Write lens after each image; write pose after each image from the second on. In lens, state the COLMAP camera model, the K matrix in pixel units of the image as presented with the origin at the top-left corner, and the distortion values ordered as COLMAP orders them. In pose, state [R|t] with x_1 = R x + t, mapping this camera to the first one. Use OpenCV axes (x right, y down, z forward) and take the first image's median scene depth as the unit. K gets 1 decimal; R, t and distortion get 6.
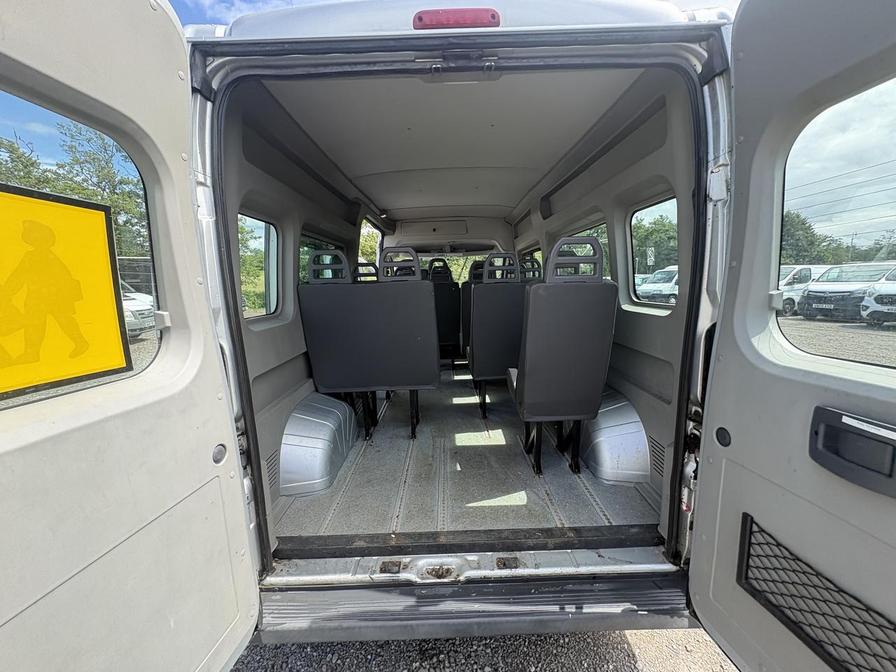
lens RADIAL K [[356.9, 0, 446.8], [0, 356.9, 336.4], [0, 0, 1]] dist [0.000803, 0.000716]
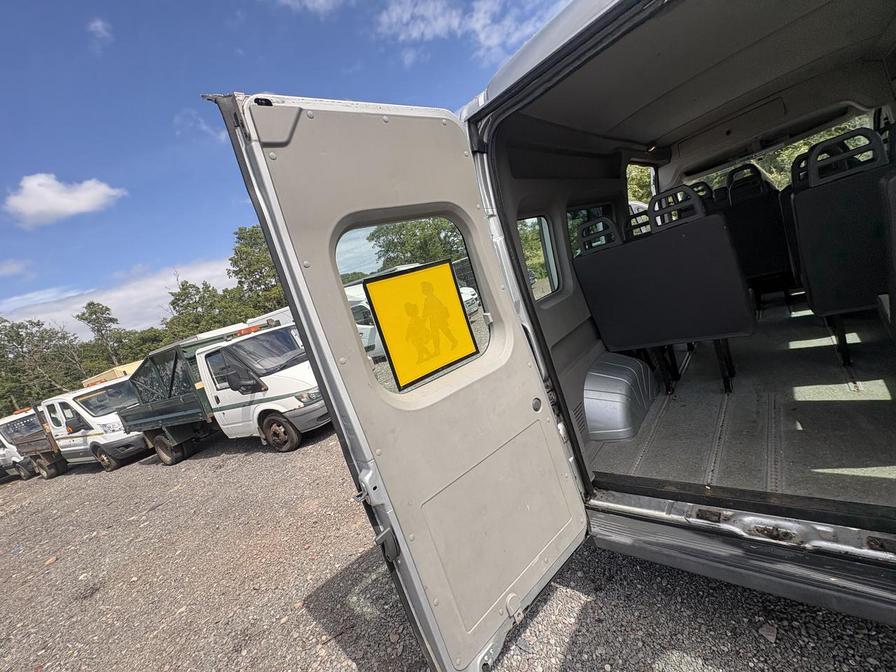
lens RADIAL K [[356.9, 0, 450.4], [0, 356.9, 338.9], [0, 0, 1]] dist [0.000803, 0.000716]
pose [[0.708063, -0.112394, -0.697148, 0.081678], [0.199550, 0.978860, 0.044863, -0.036610], [0.677368, -0.170881, 0.715523, -0.131123]]
